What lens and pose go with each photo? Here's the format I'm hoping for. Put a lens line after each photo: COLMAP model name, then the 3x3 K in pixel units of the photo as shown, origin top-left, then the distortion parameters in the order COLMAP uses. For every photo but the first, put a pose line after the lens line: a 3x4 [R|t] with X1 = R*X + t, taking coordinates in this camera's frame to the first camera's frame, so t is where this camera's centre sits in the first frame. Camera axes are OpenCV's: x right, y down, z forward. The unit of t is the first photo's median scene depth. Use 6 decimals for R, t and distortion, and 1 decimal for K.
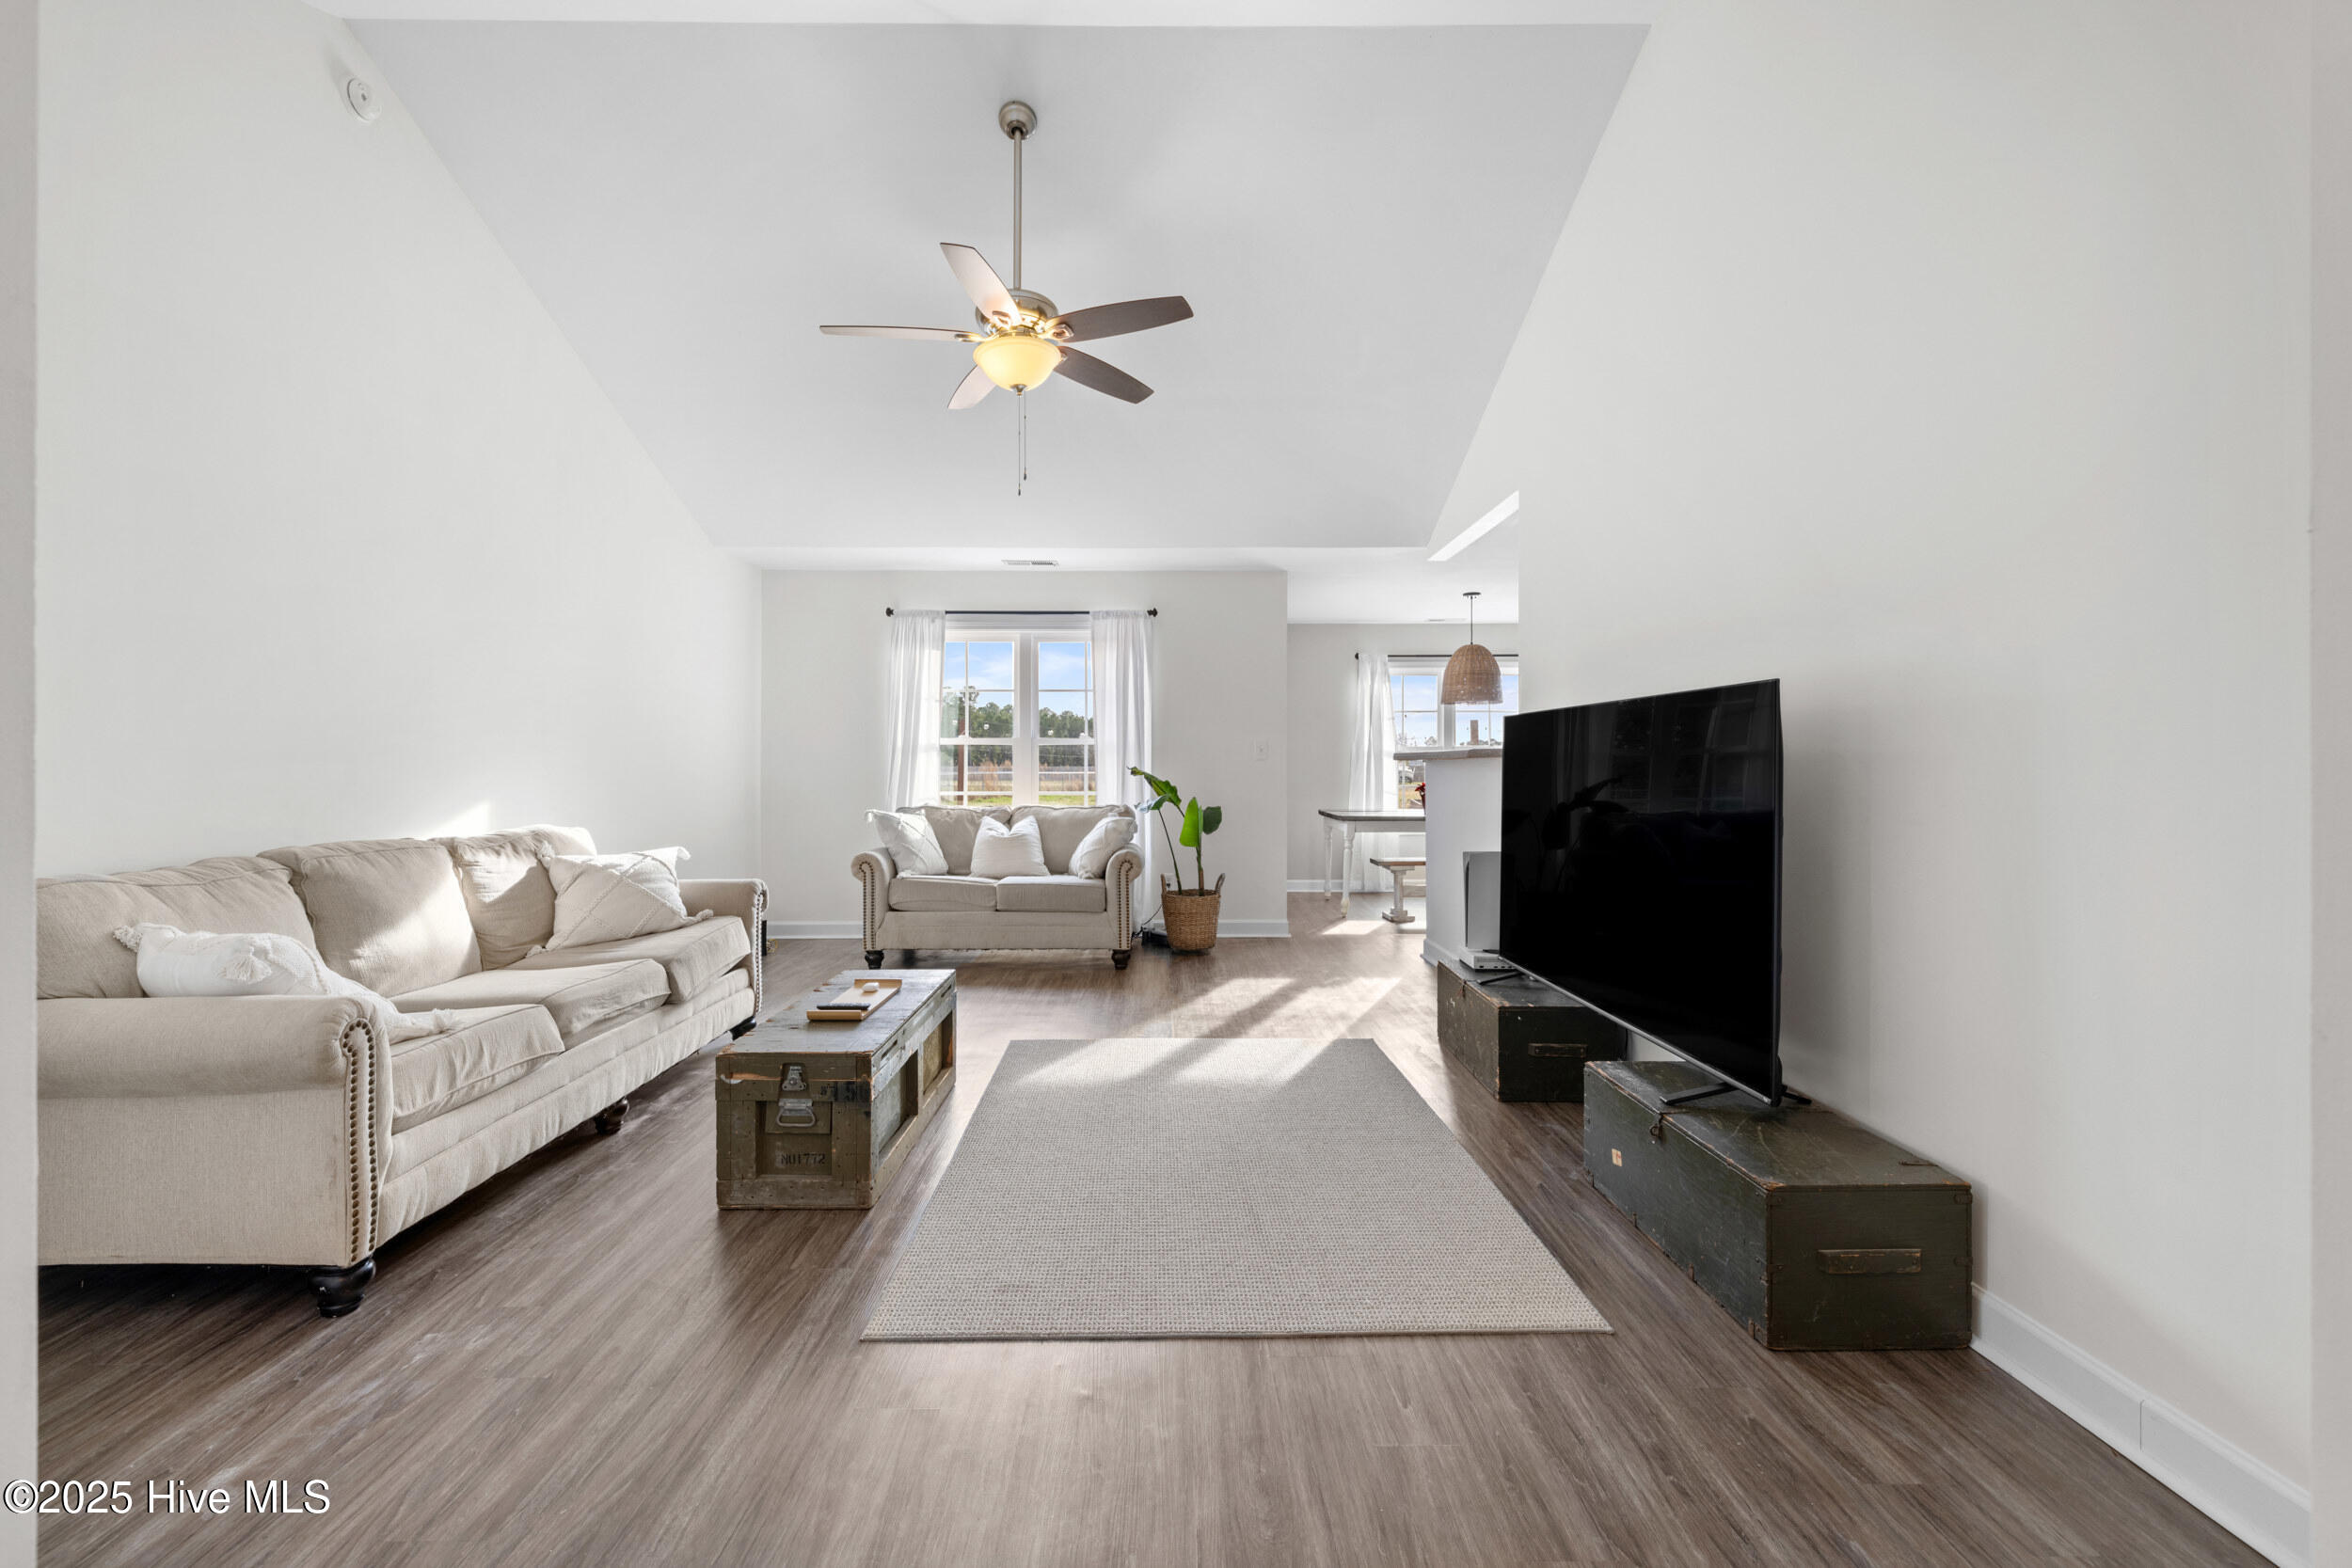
lens RADIAL K [[974.8, 0, 1154.6], [0, 974.8, 771.2], [0, 0, 1]] dist [0.002360, 0.001061]
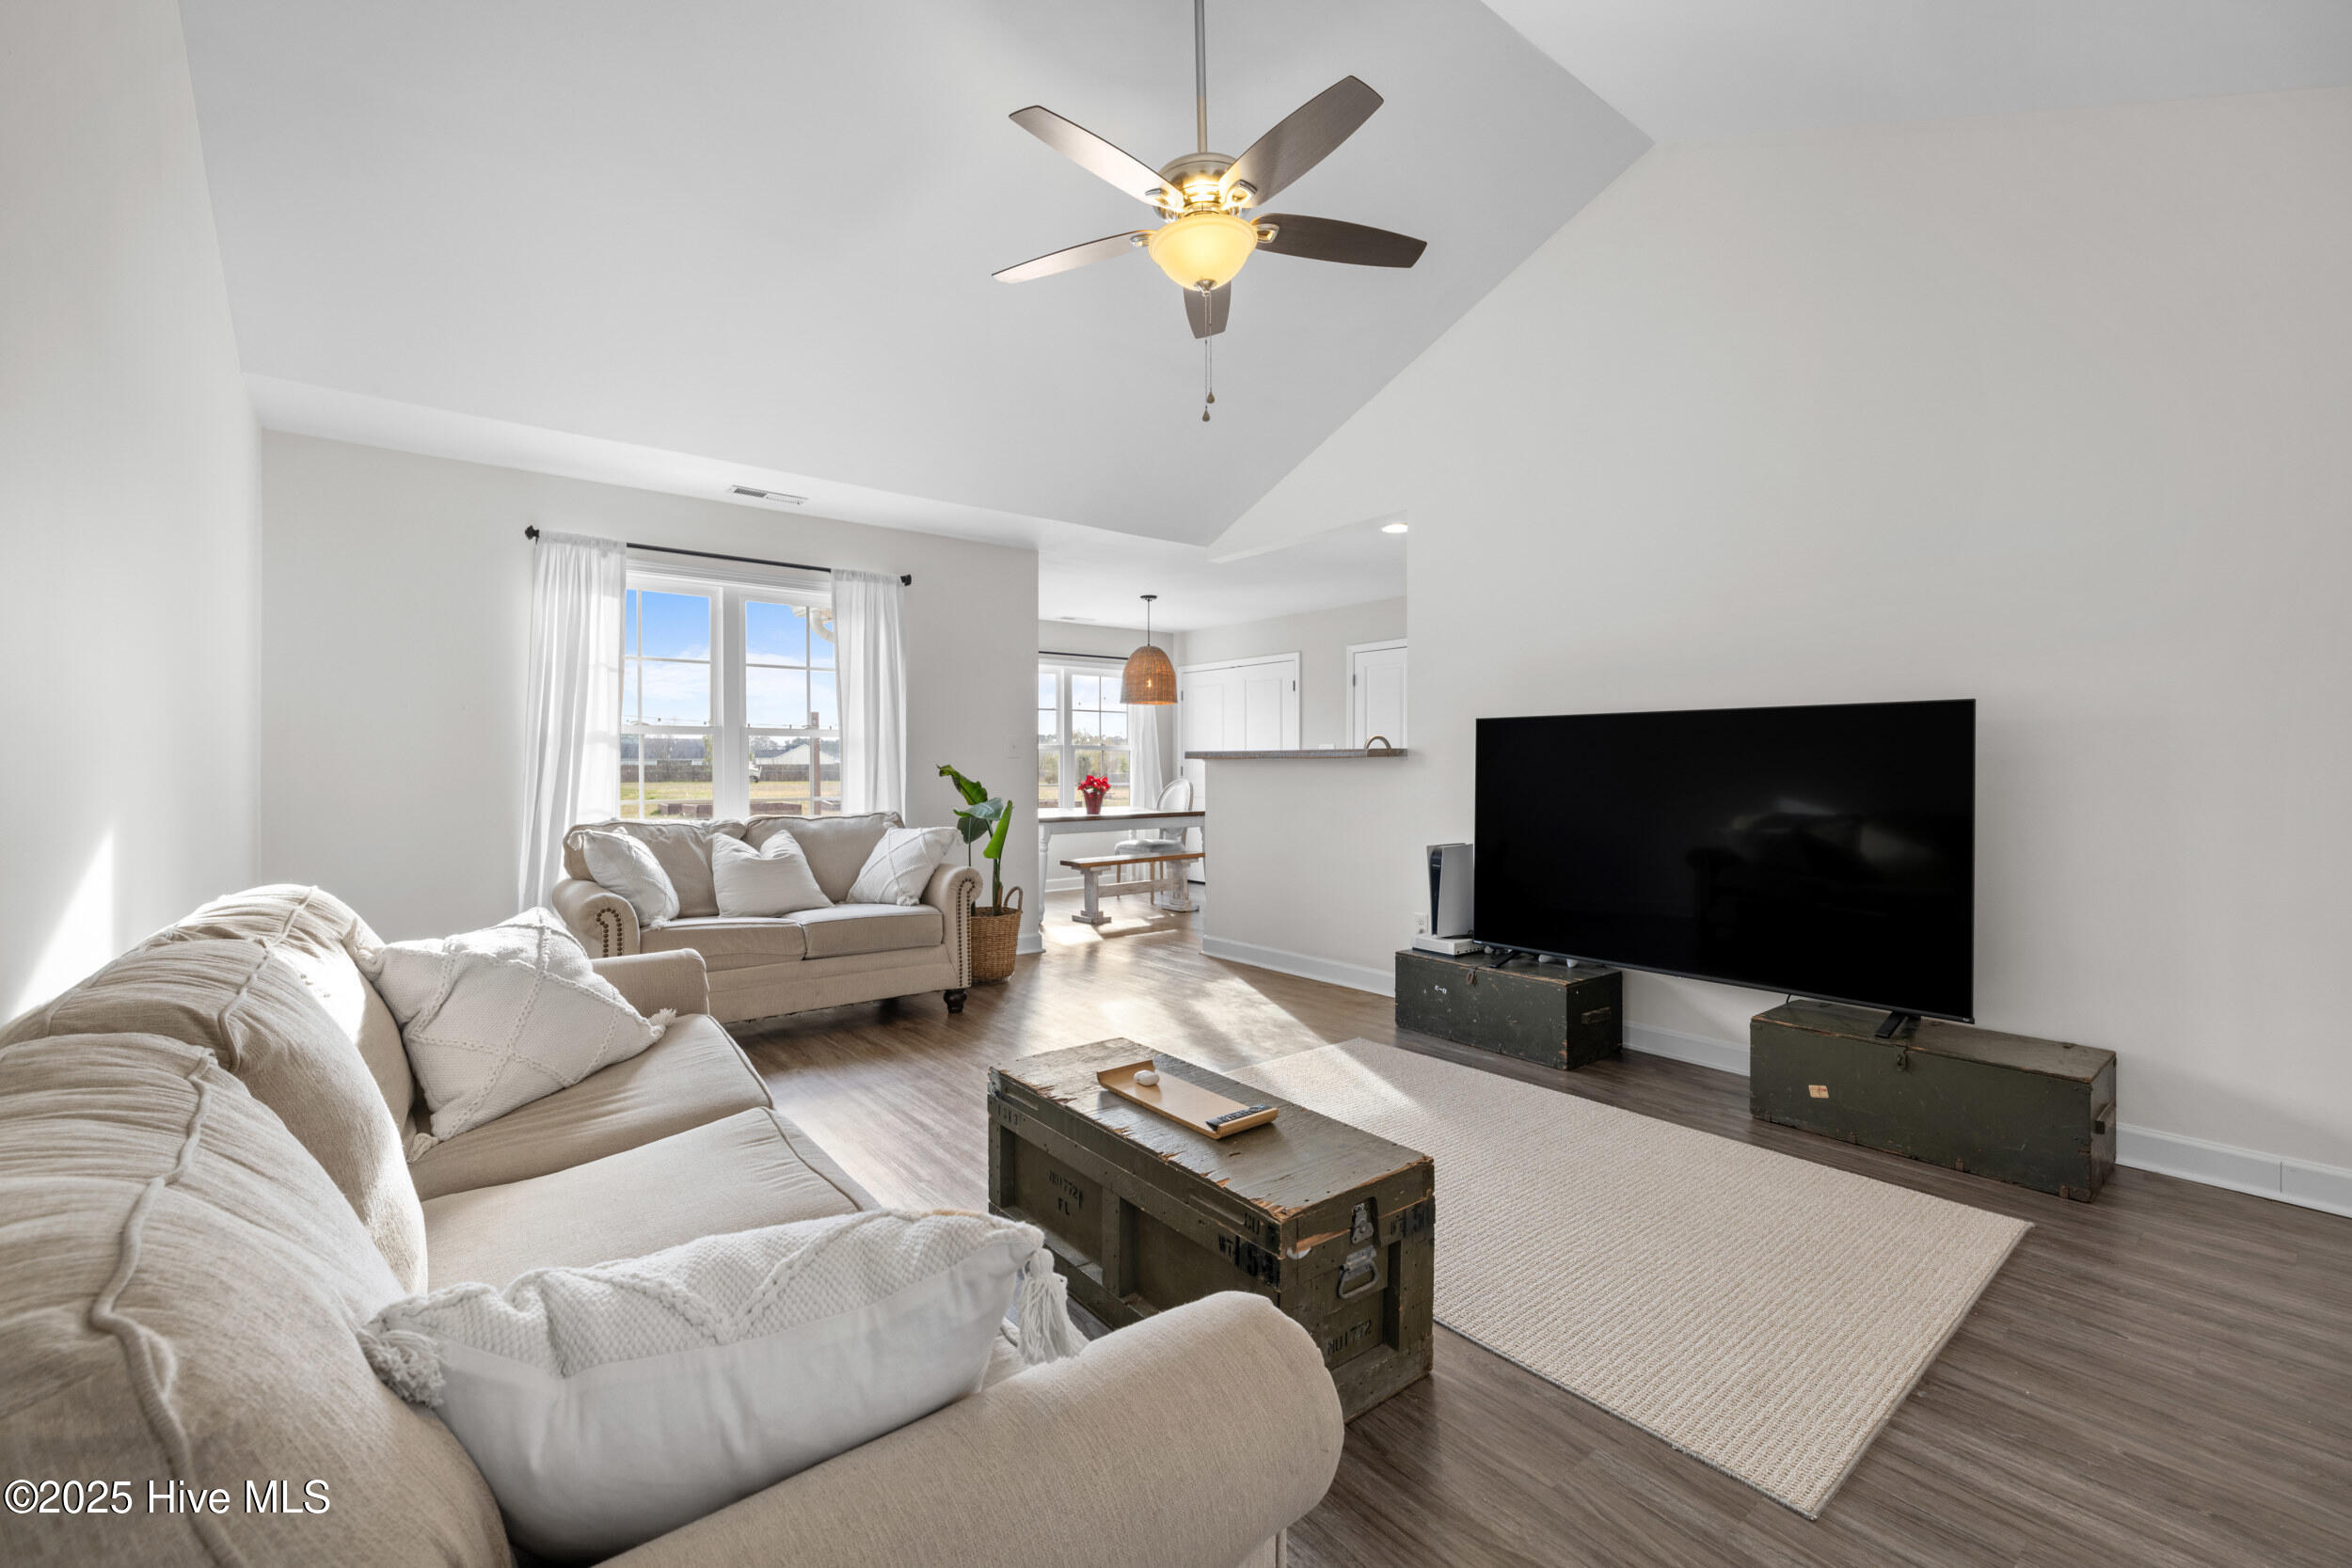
lens RADIAL K [[974.8, 0, 1171.5], [0, 974.8, 770.9], [0, 0, 1]] dist [0.002360, 0.001061]
pose [[0.787544, -0.002387, 0.616254, -0.361138], [0.002161, 0.999997, 0.001113, -0.000288], [-0.616255, 0.000455, 0.787547, 0.220956]]
